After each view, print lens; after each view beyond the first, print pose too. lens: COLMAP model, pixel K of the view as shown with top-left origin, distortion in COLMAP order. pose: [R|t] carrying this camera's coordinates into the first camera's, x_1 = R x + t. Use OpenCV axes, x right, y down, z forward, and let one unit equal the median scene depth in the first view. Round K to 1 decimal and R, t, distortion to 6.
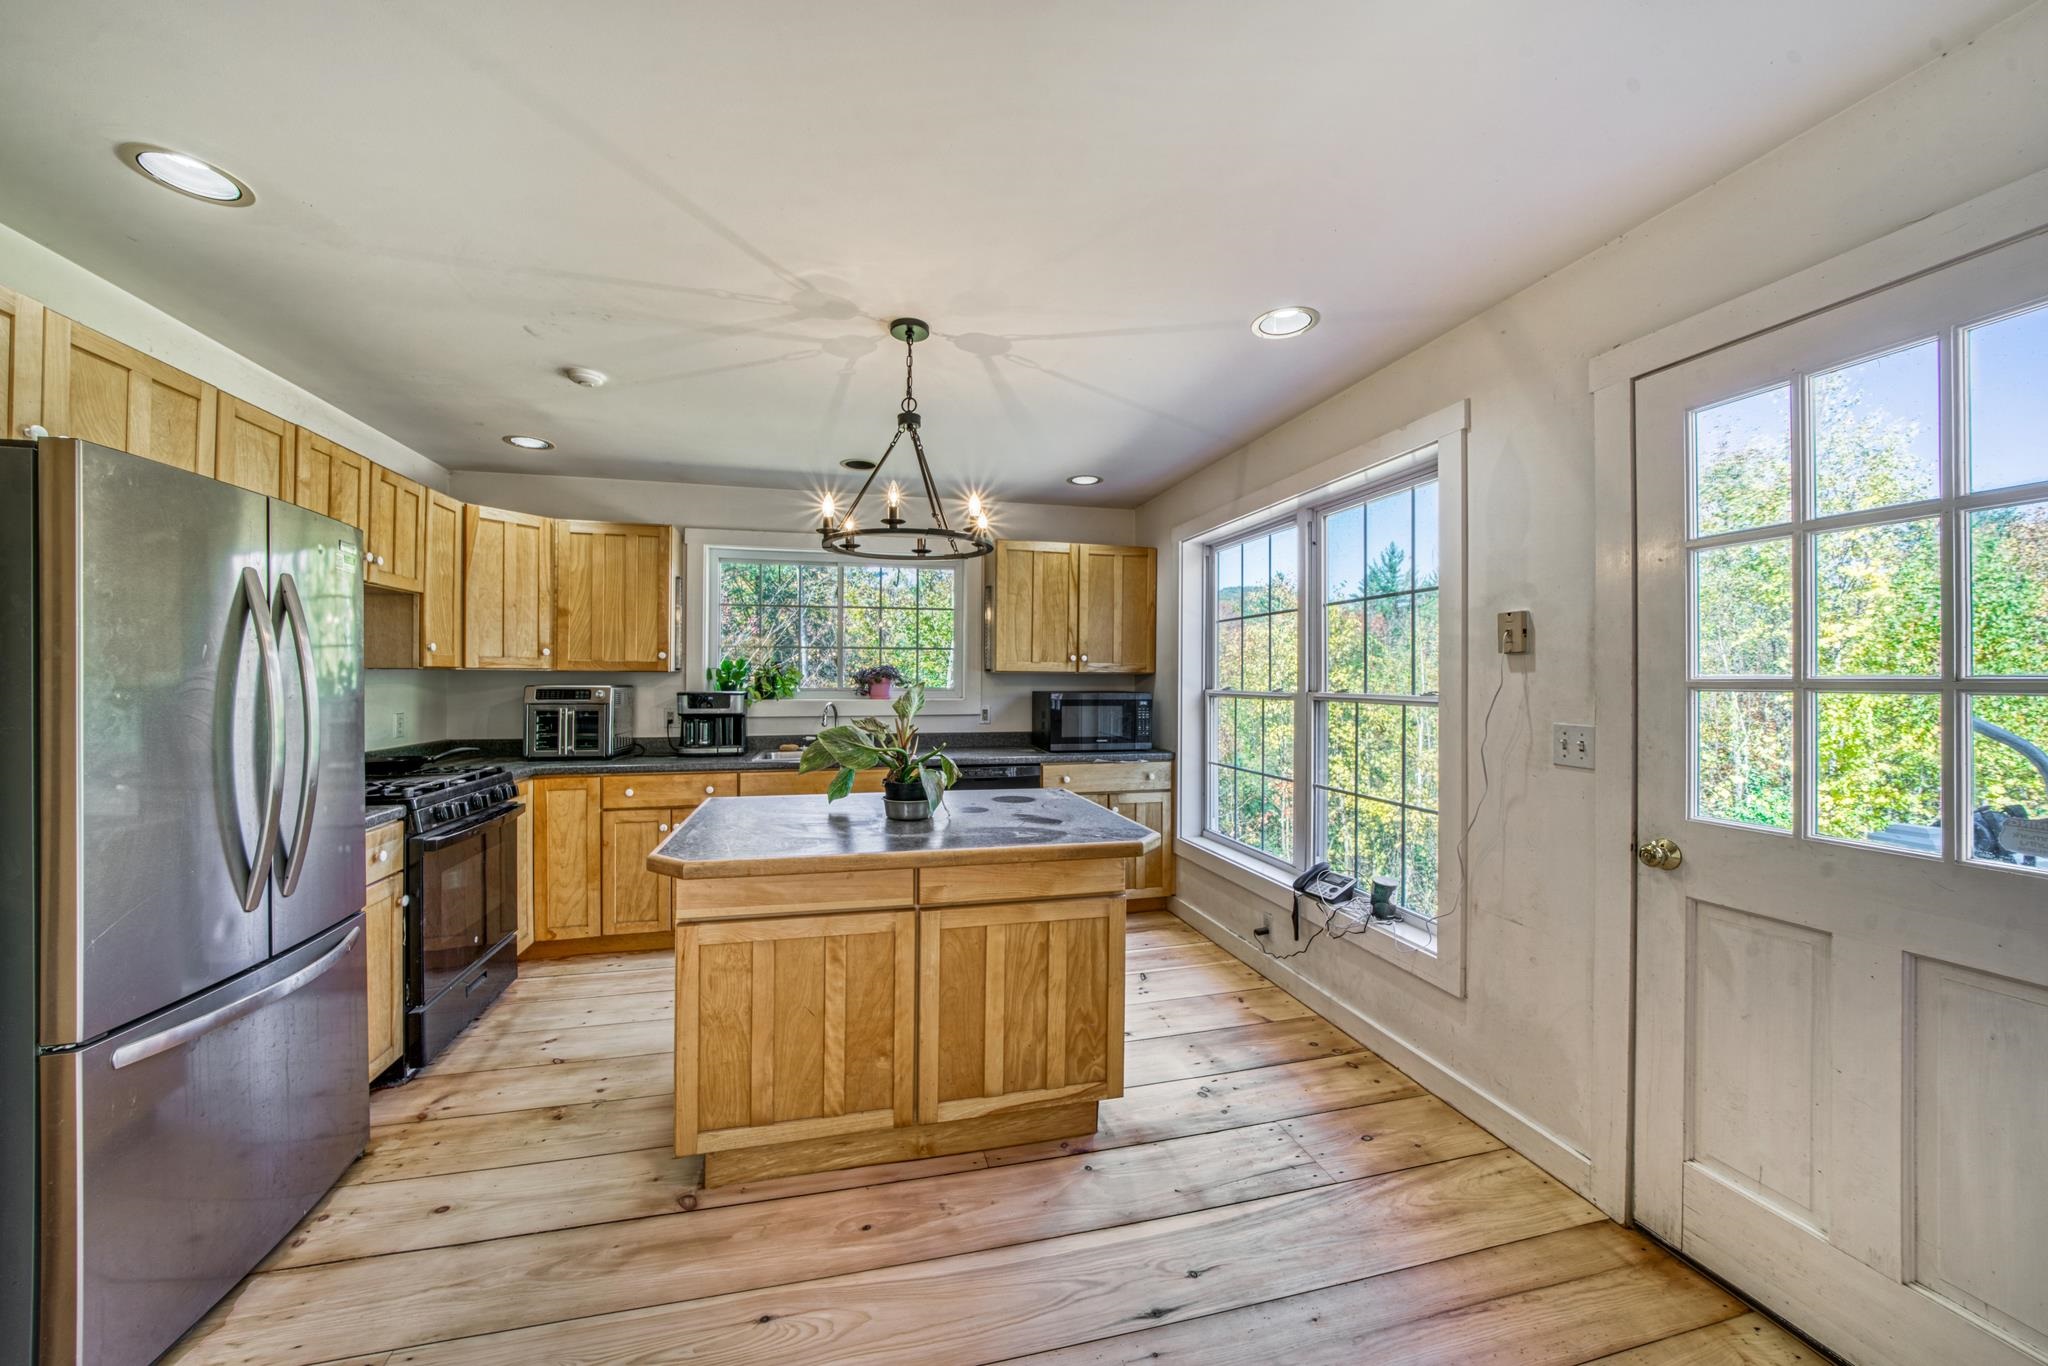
lens RADIAL K [[733.3, 0, 997.3], [0, 733.3, 686.9], [0, 0, 1]] dist [-0.005669, -0.000064]
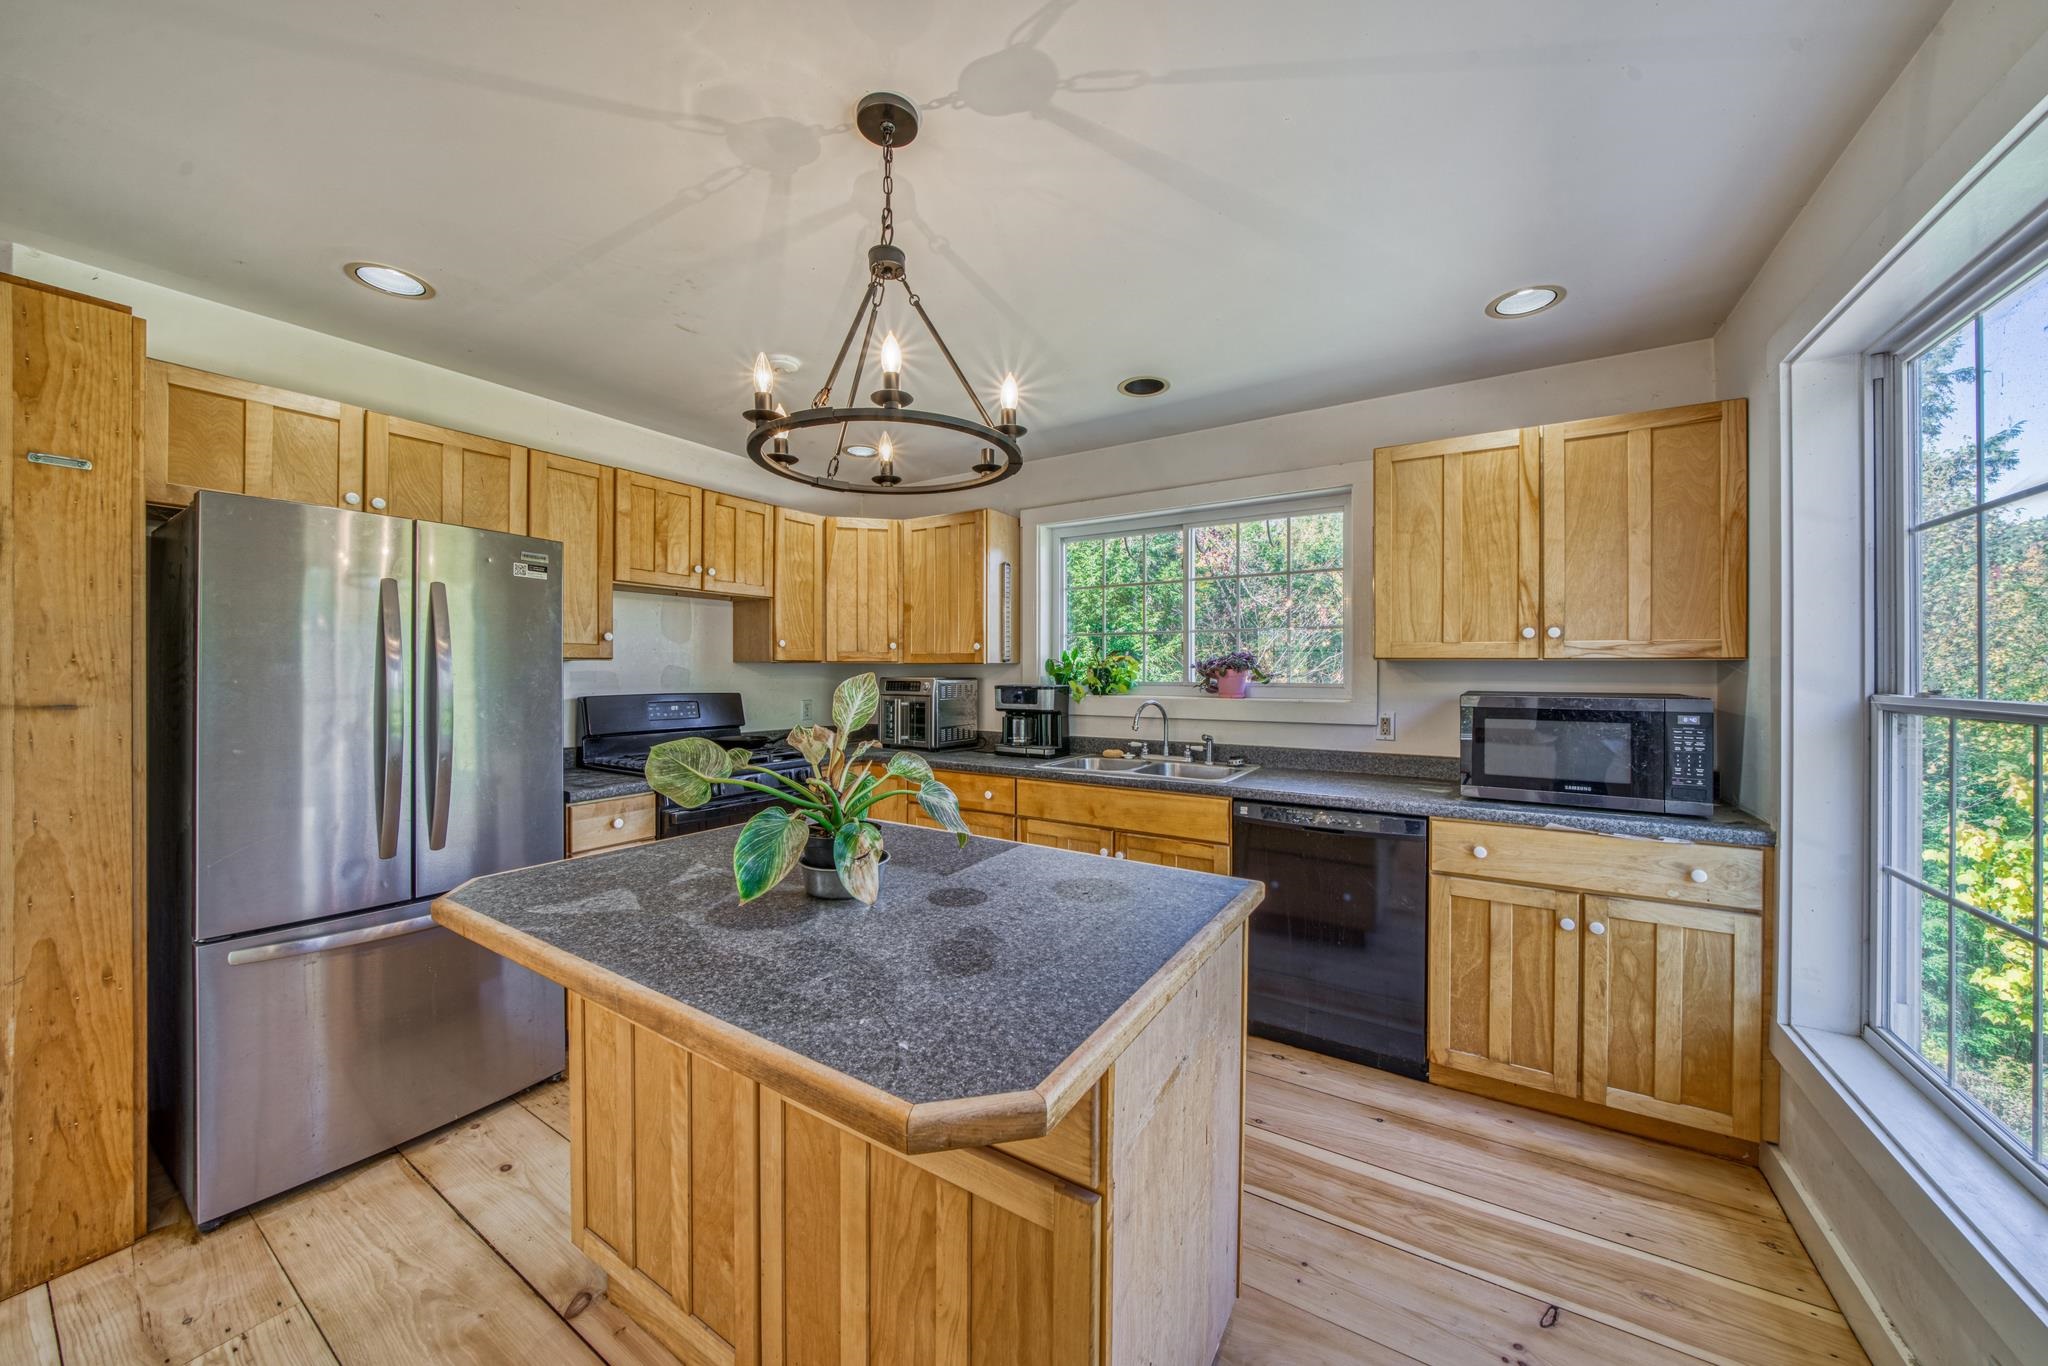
lens RADIAL K [[719.3, 0, 984.1], [0, 719.3, 676.4], [0, 0, 1]] dist [-0.015116, 0.001297]
pose [[0.702307, 0.003636, -0.711865, 0.231411], [-0.008345, 0.999960, -0.003126, -0.001501], [0.711825, 0.008136, 0.702309, 0.380765]]
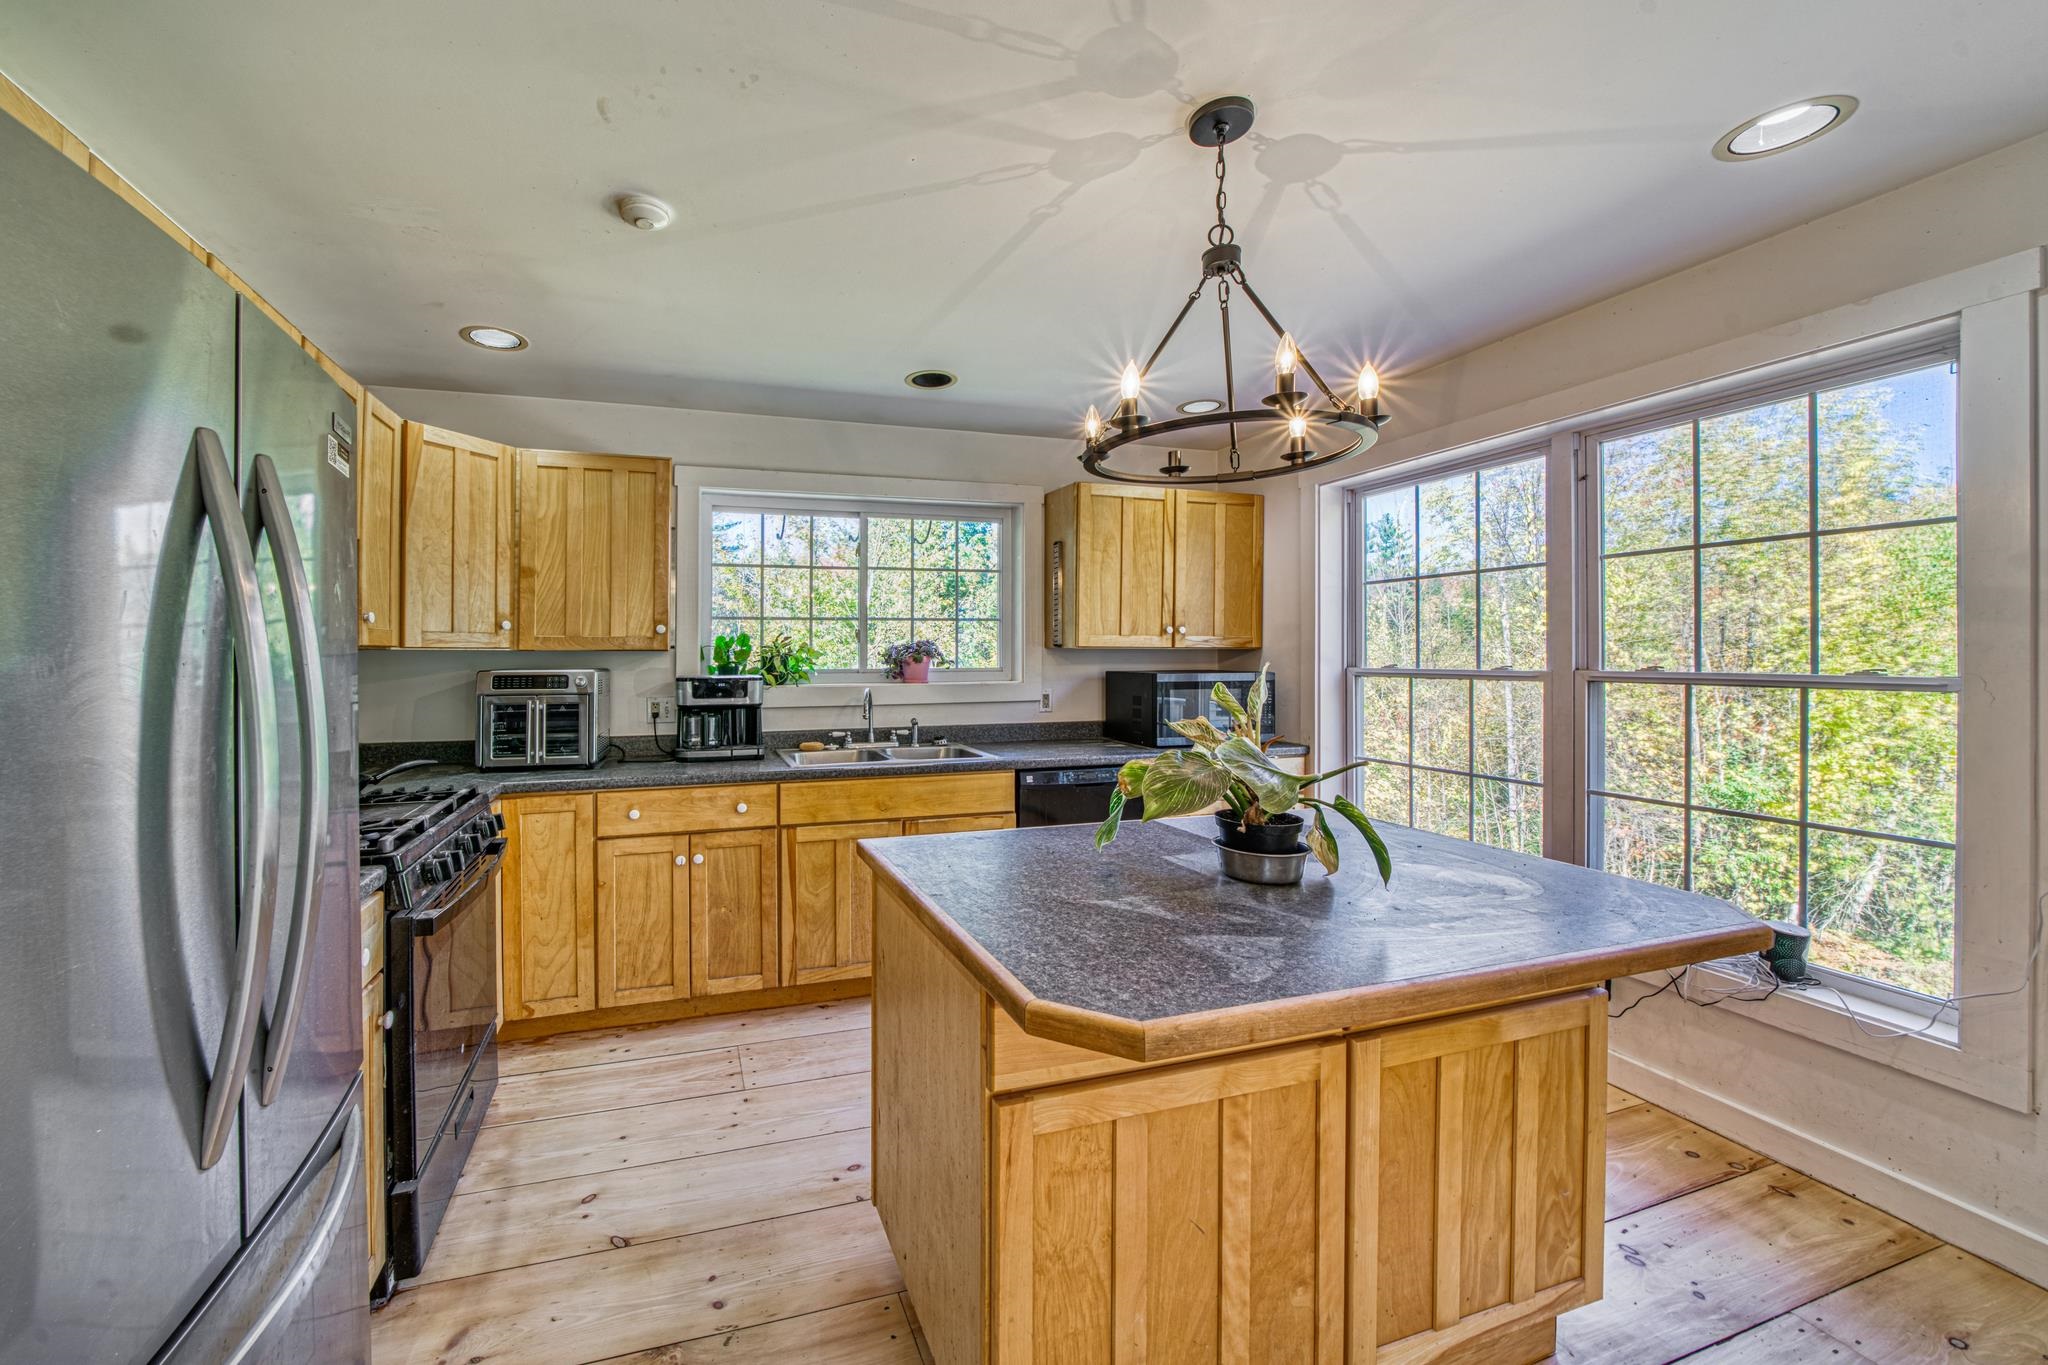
lens RADIAL K [[763.3, 0, 921.9], [0, 763.3, 663.1], [0, 0, 1]] dist [-0.009064, 0.001762]
pose [[0.997388, -0.008999, 0.071674, -0.266747], [0.009116, 0.999958, -0.001309, -0.004905], [-0.071659, 0.001959, 0.997427, 0.211419]]
